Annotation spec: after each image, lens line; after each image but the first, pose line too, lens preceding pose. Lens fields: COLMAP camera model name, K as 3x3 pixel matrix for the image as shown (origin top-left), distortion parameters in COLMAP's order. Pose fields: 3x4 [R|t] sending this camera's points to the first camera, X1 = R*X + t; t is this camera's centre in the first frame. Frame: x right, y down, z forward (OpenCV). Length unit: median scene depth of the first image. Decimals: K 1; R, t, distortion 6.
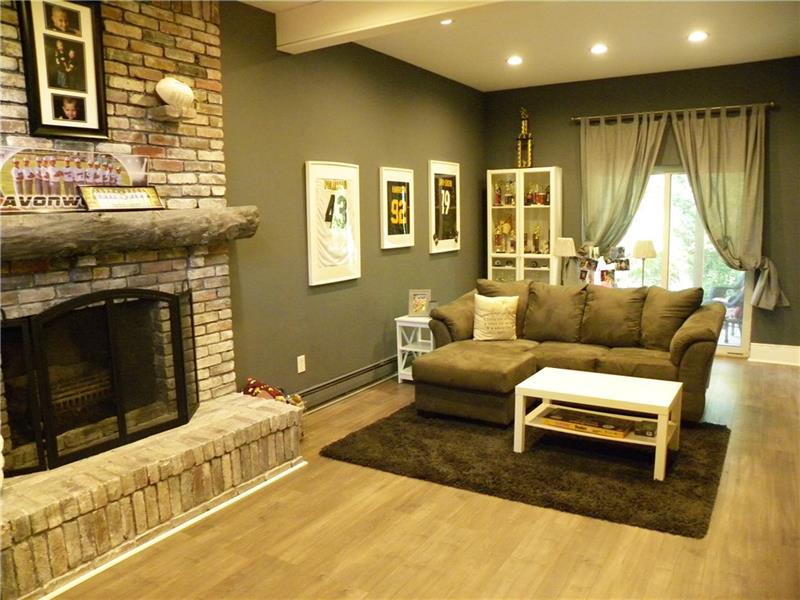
lens RADIAL K [[605.7, 0, 402.2], [0, 605.7, 300.2], [0, 0, 1]] dist [-0.139702, 0.065585]
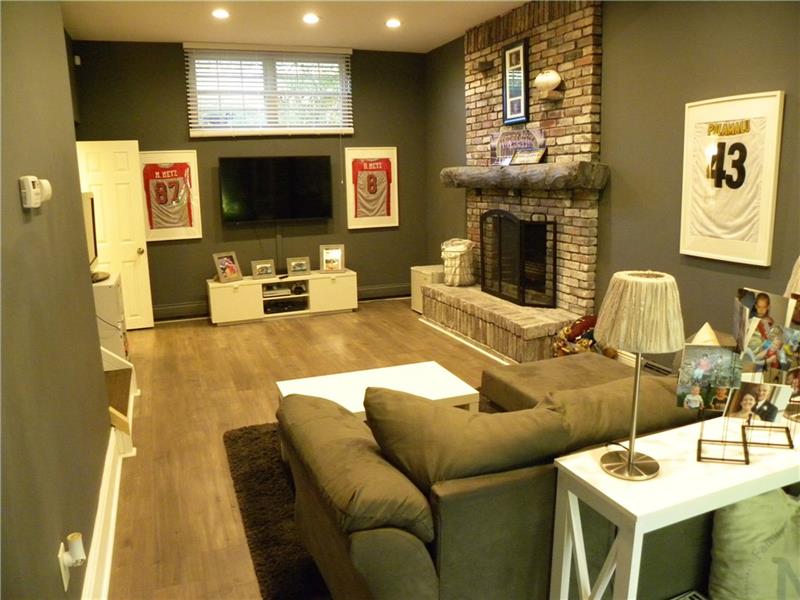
lens RADIAL K [[605.7, 0, 400.1], [0, 605.7, 302.1], [0, 0, 1]] dist [-0.139702, 0.065585]
pose [[-0.592213, 0.200196, -0.780516, 0.968038], [-0.078964, 0.949564, 0.303469, -0.232549], [0.801903, 0.241351, -0.546536, 1.503905]]
